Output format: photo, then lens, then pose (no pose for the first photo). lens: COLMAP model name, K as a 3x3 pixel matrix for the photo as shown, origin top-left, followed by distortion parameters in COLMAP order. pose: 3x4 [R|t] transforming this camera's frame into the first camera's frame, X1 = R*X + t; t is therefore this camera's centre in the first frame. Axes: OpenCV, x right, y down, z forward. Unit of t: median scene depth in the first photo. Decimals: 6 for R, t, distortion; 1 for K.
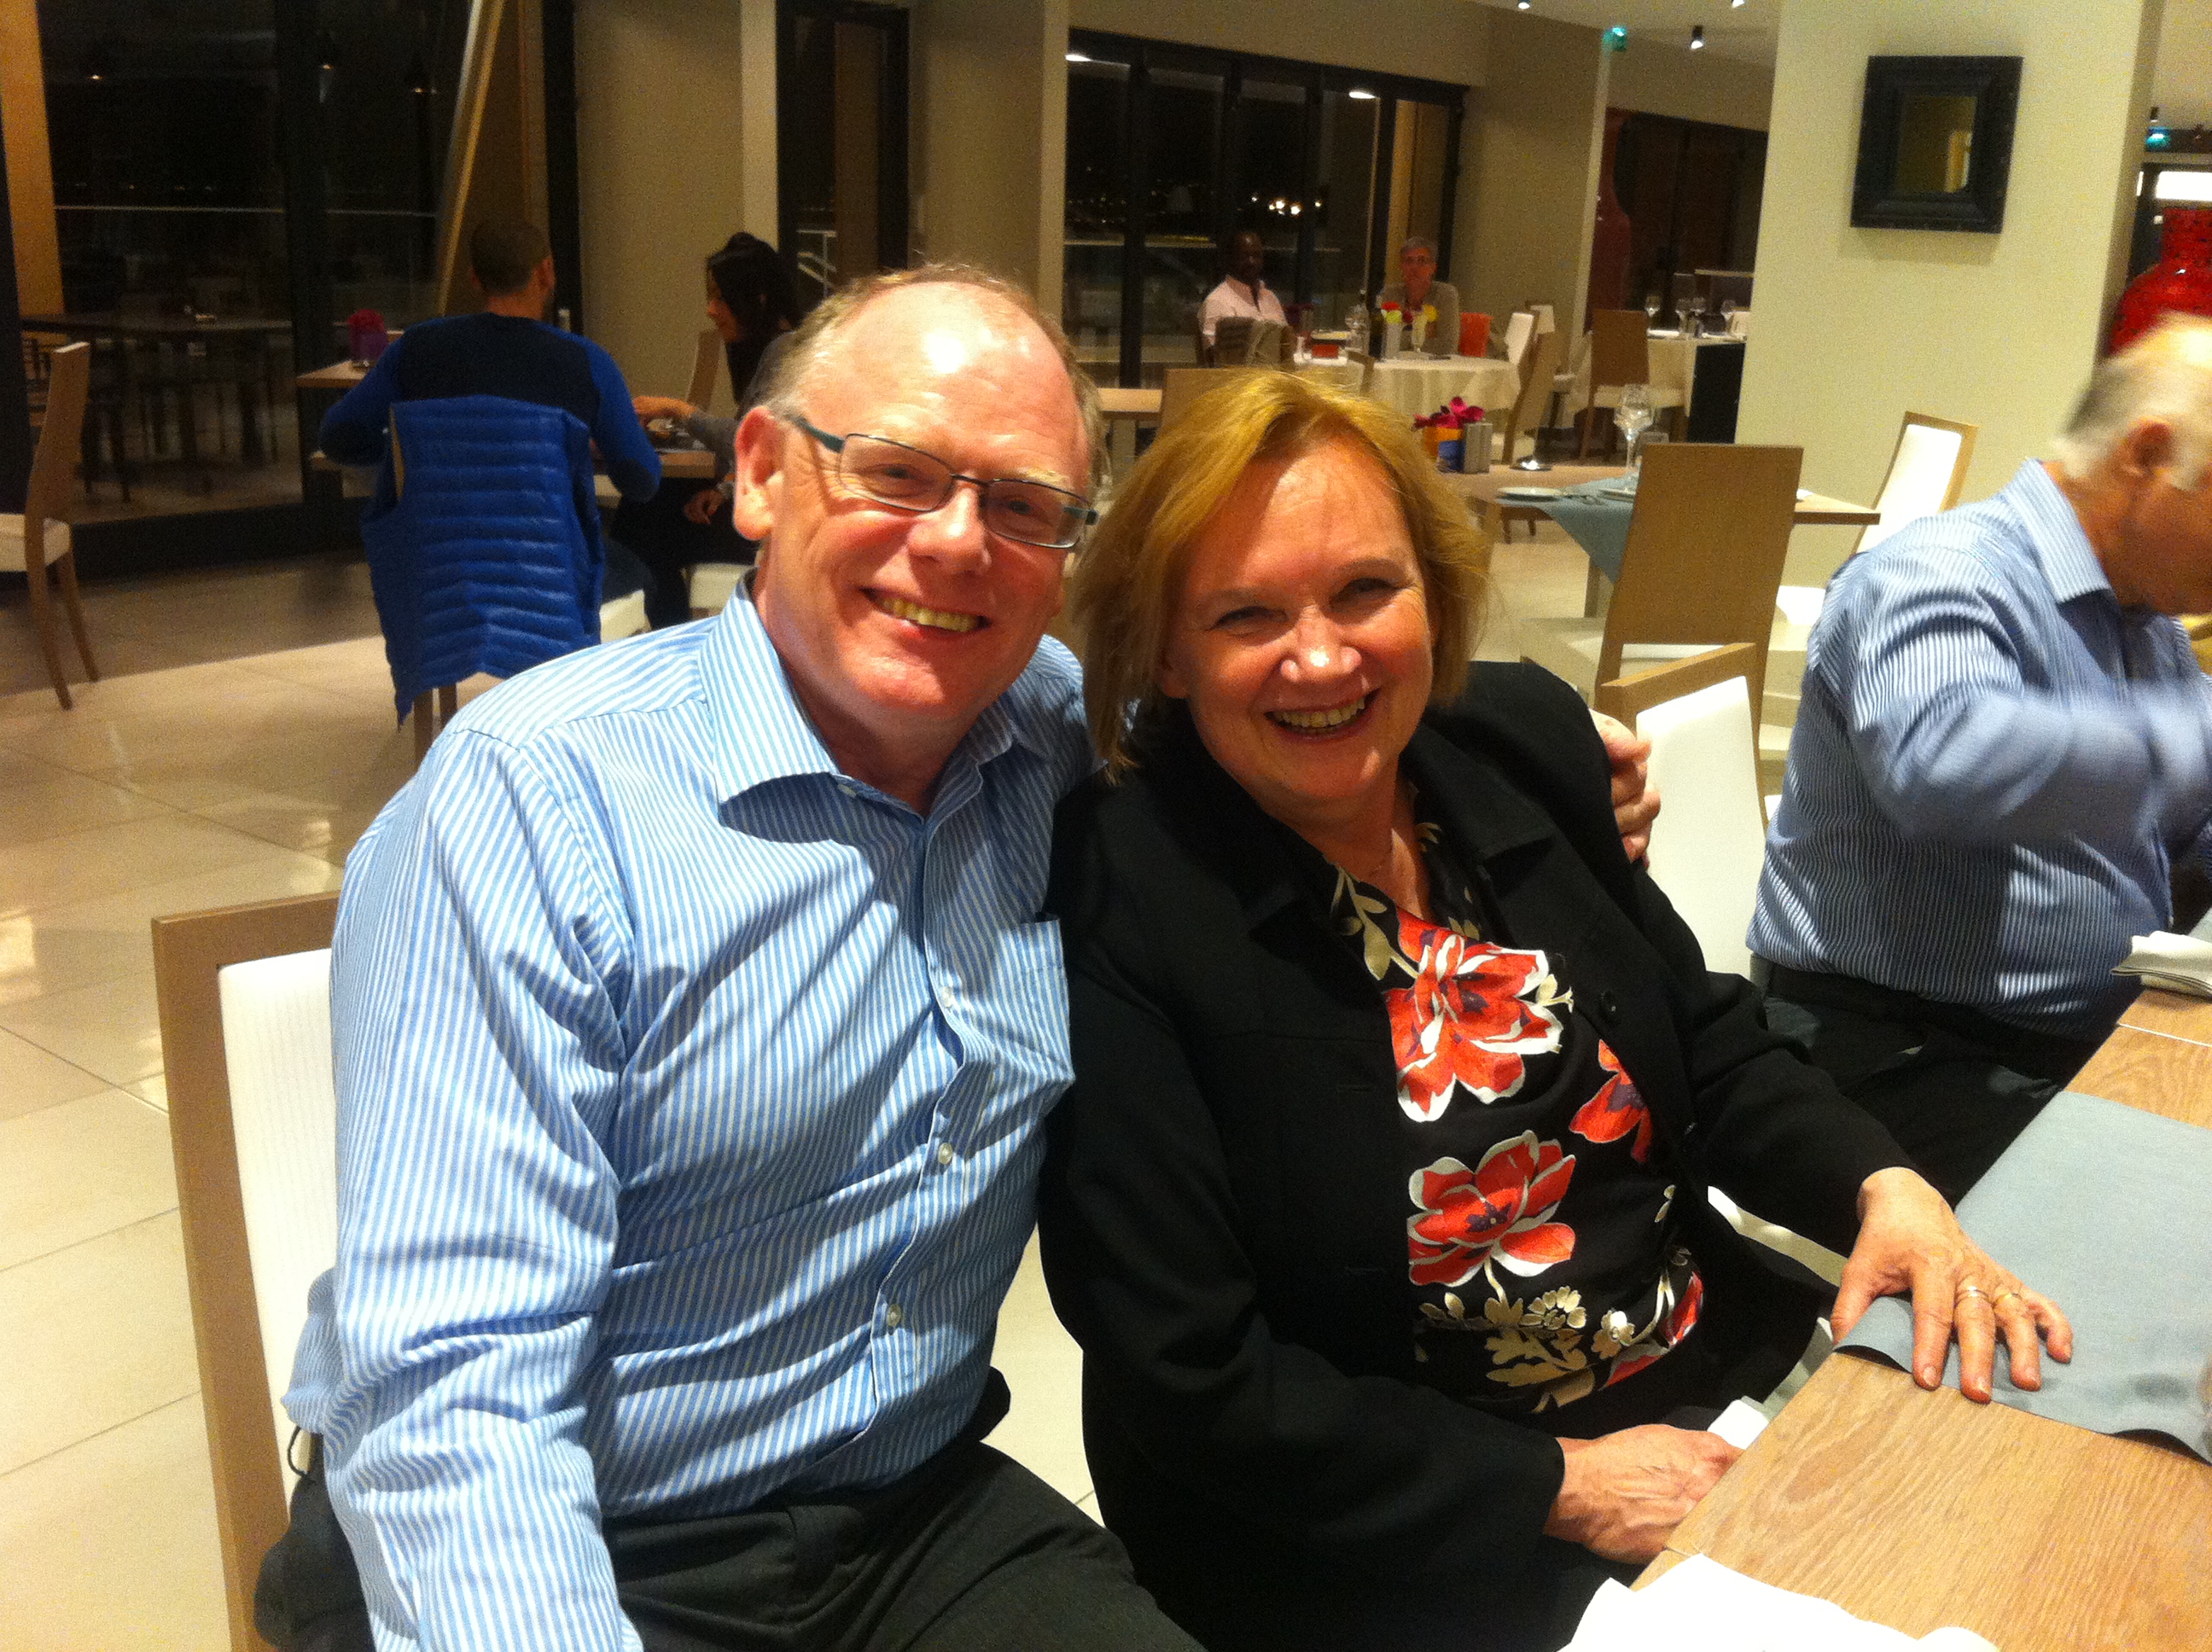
lens RADIAL K [[2176.1, 0, 1106.0], [0, 2176.1, 826.0], [0, 0, 1]] dist [-0.005346, -0.017136]
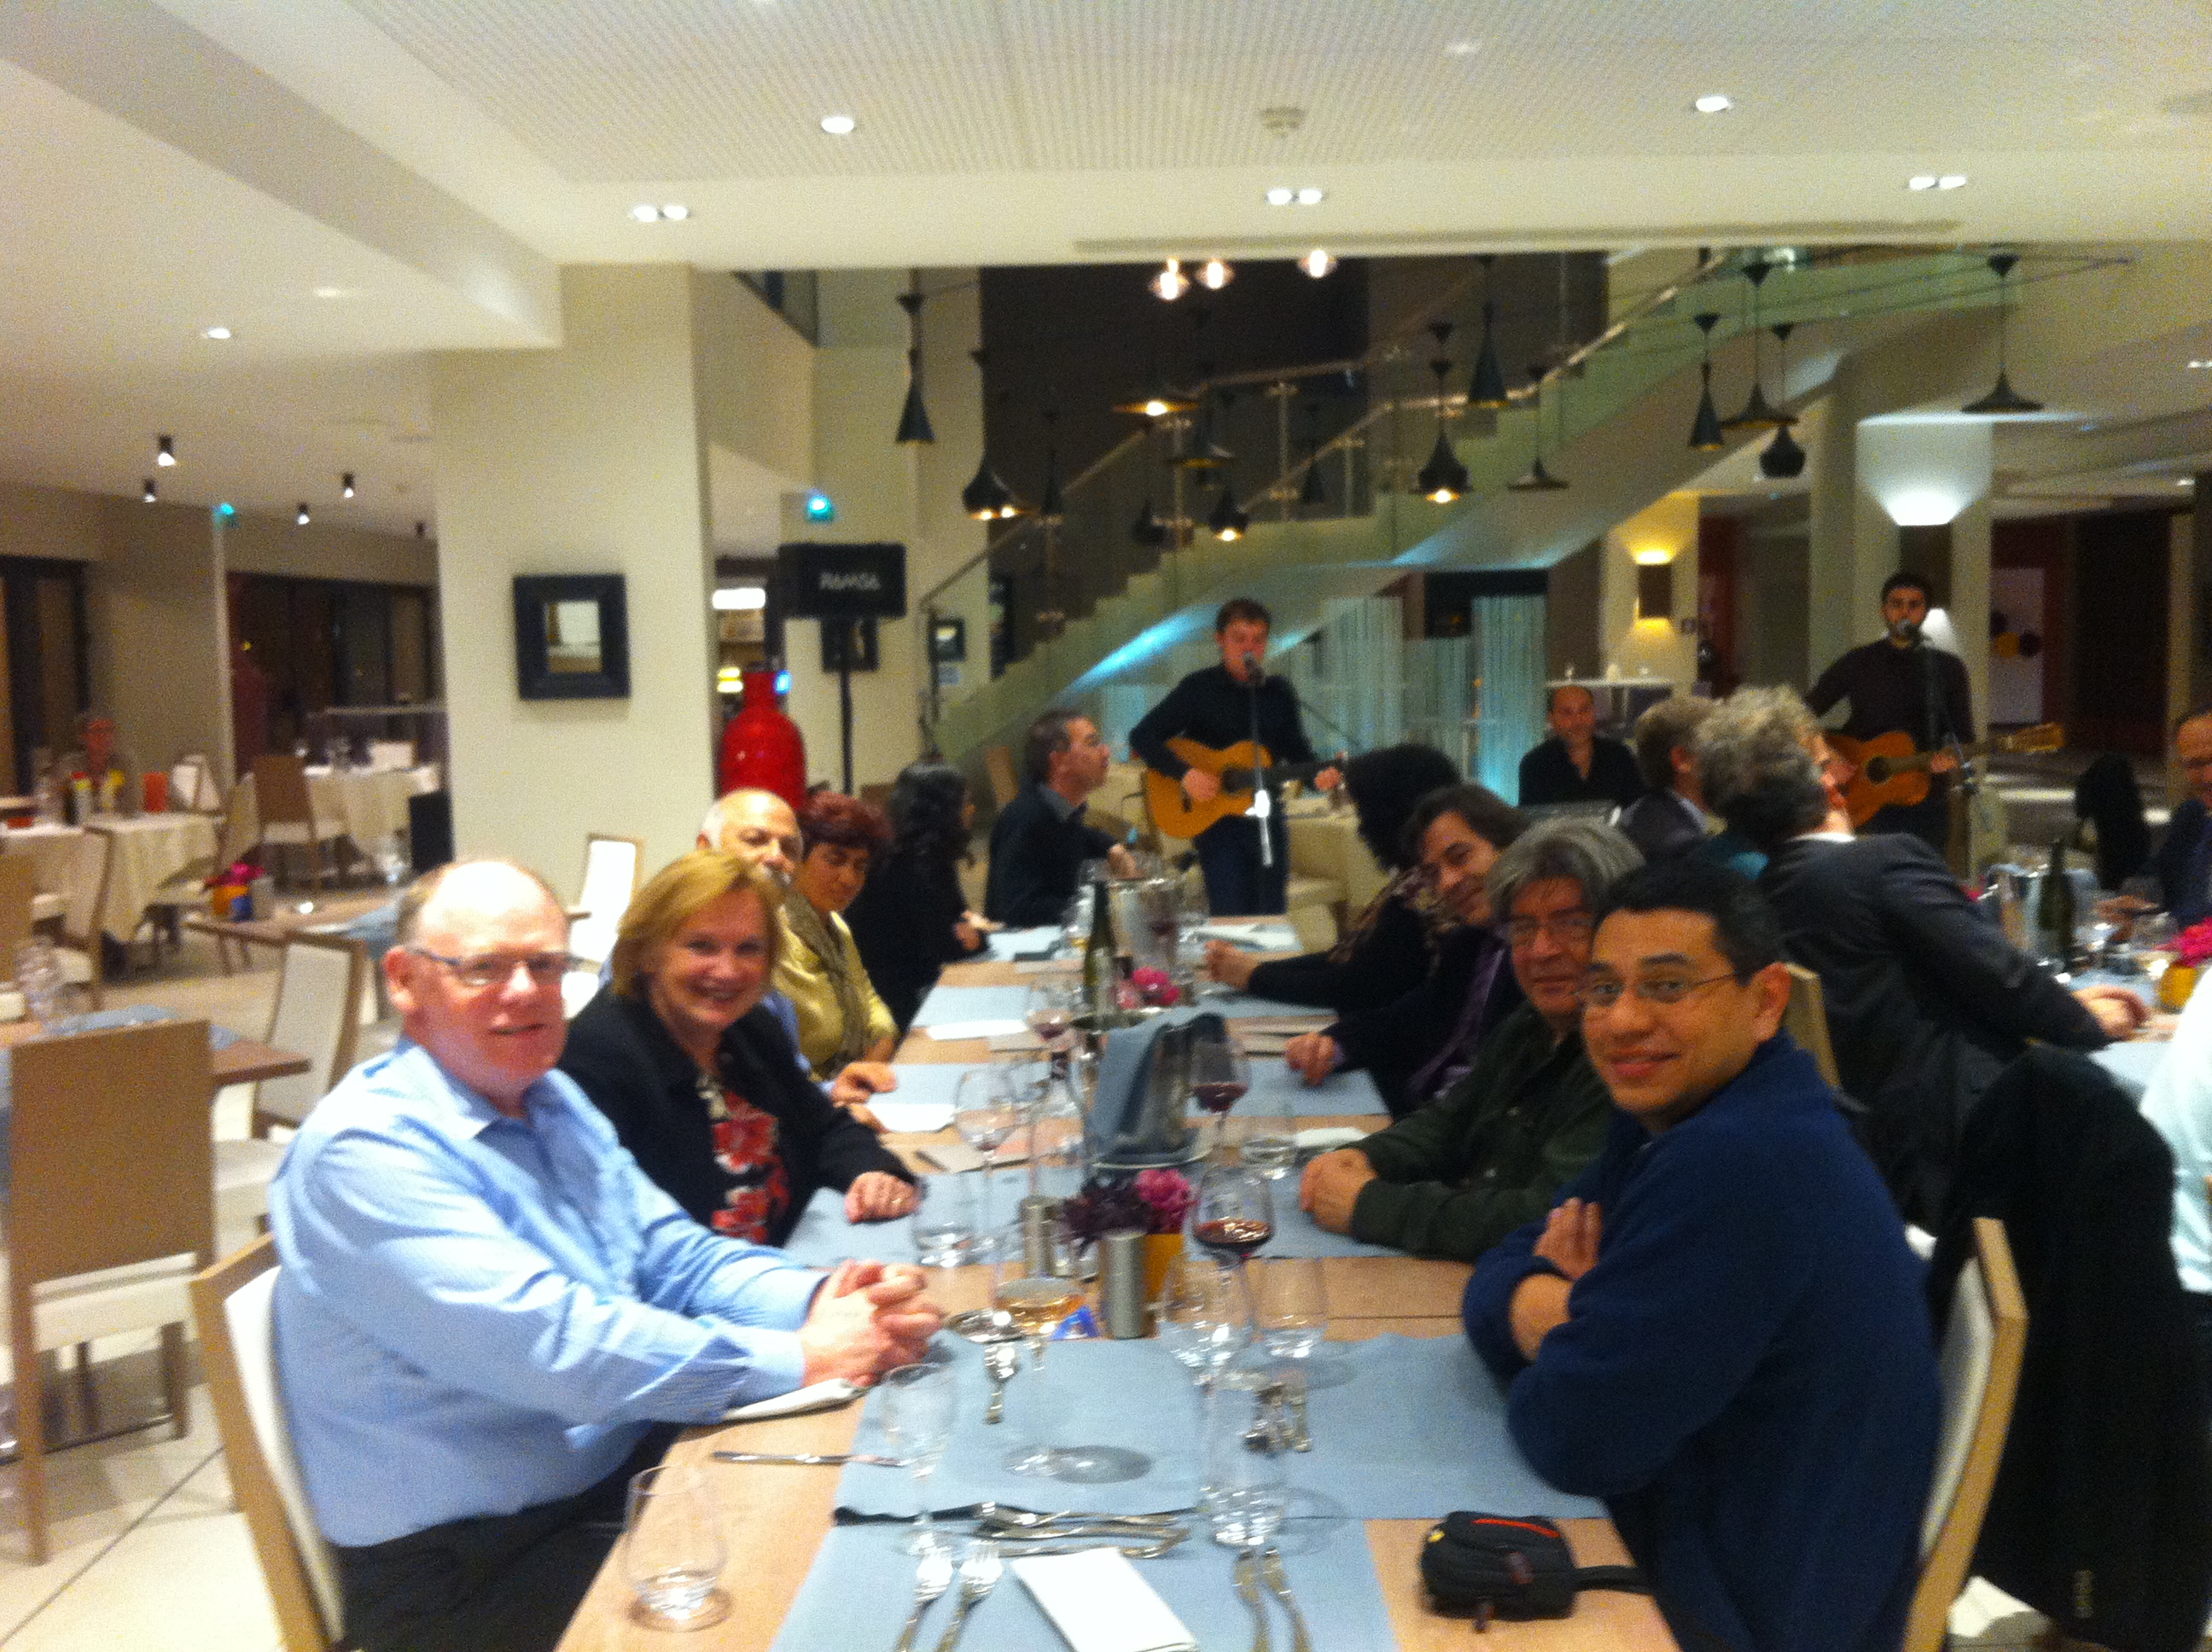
lens RADIAL K [[2176.1, 0, 1106.0], [0, 2176.1, 826.0], [0, 0, 1]] dist [-0.005346, -0.017136]
pose [[0.807337, -0.104765, 0.580717, -0.084095], [0.207691, 0.971592, -0.113459, 0.012581], [-0.552333, 0.212209, 0.806161, -0.141066]]
